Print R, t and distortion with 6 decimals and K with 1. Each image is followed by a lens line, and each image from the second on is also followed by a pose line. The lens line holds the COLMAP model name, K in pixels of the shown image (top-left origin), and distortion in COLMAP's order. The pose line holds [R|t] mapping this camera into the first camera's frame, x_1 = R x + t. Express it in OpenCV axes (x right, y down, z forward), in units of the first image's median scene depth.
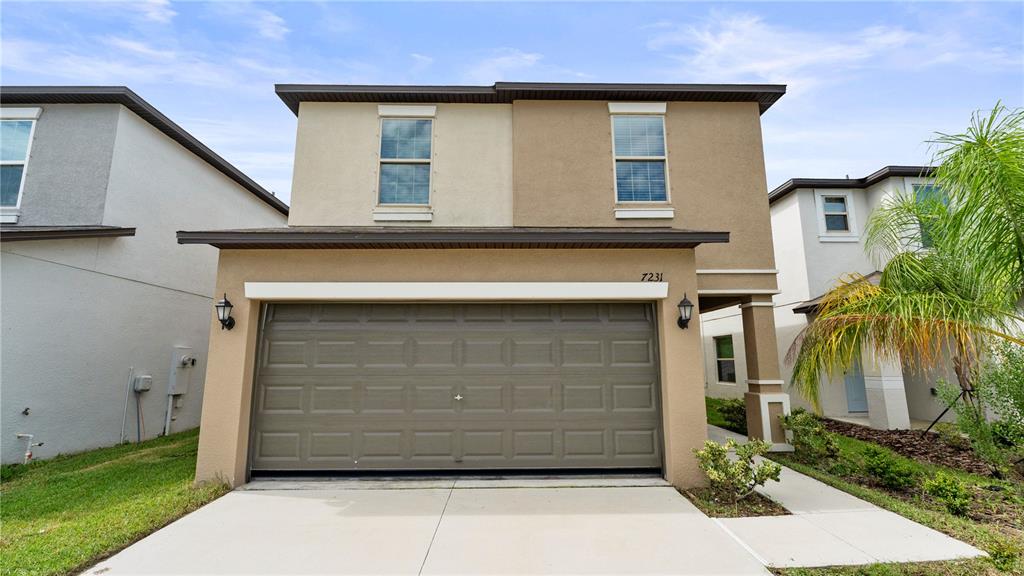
lens RADIAL K [[447.4, 0, 519.1], [0, 447.4, 288.8], [0, 0, 1]] dist [-0.004164, 0.000039]
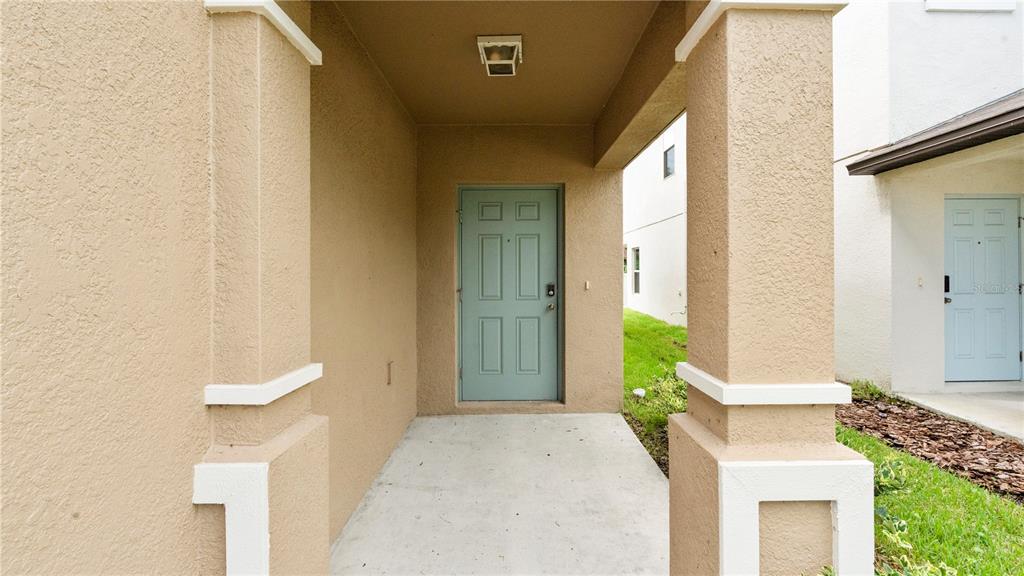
lens RADIAL K [[459.3, 0, 512.4], [0, 459.3, 271.2], [0, 0, 1]] dist [-0.000649, -0.000005]
pose [[0.999592, 0.003931, -0.028286, 0.433041], [0.000621, 0.987256, 0.159139, 0.118178], [0.028551, -0.159091, 0.986851, 0.776372]]
